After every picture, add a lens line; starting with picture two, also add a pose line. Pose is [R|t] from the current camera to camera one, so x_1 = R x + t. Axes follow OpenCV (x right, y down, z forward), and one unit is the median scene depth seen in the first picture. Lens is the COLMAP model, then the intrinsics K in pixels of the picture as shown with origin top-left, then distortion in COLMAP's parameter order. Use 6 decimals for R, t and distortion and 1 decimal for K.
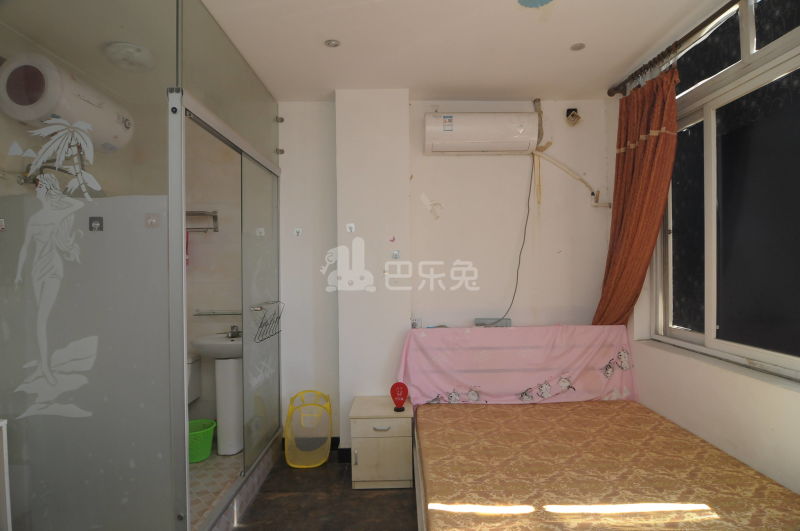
lens RADIAL K [[436.9, 0, 399.9], [0, 436.9, 266.1], [0, 0, 1]] dist [-0.019909, -0.004082]
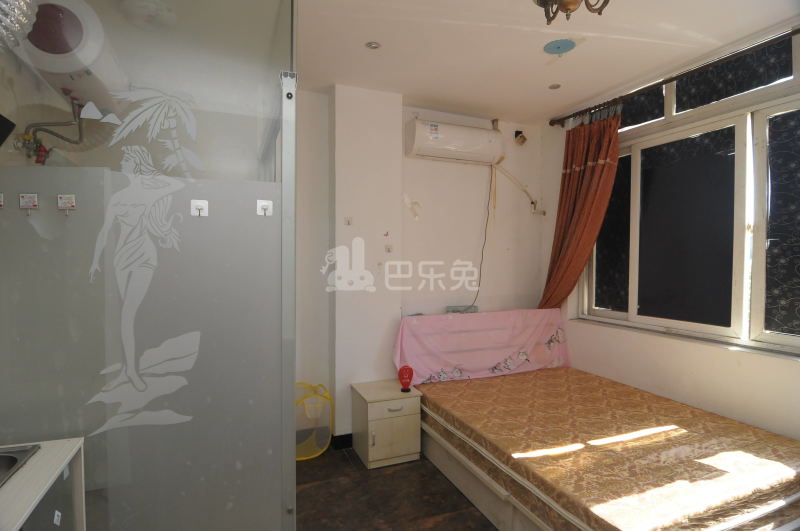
lens RADIAL K [[436.9, 0, 400.2], [0, 436.9, 266.2], [0, 0, 1]] dist [-0.019909, -0.004082]
pose [[0.925258, 0.009156, 0.379227, -0.505368], [-0.014462, 0.999833, 0.011147, 0.006577], [-0.379062, -0.015799, 0.925236, -0.002152]]
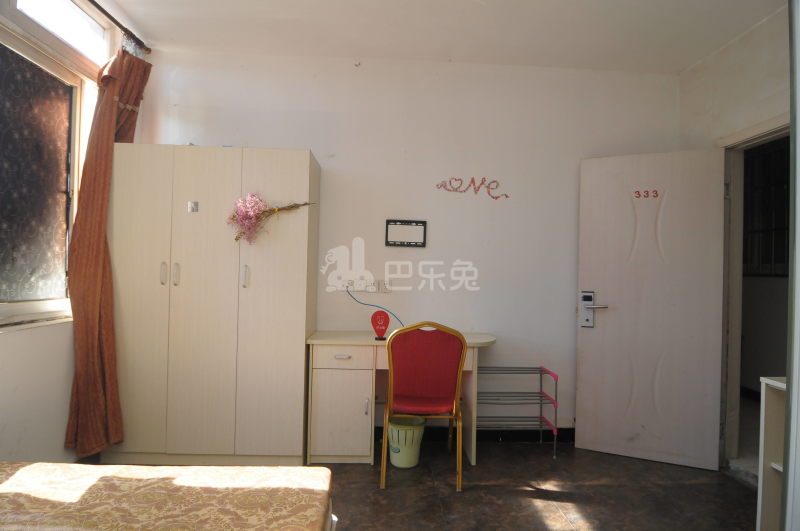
lens RADIAL K [[436.9, 0, 399.5], [0, 436.9, 266.3], [0, 0, 1]] dist [-0.019909, -0.004082]
pose [[-0.999354, 0.004174, -0.035690, -0.011440], [0.004144, 0.999991, 0.000920, 0.099062], [0.035693, 0.000771, -0.999363, 1.165011]]
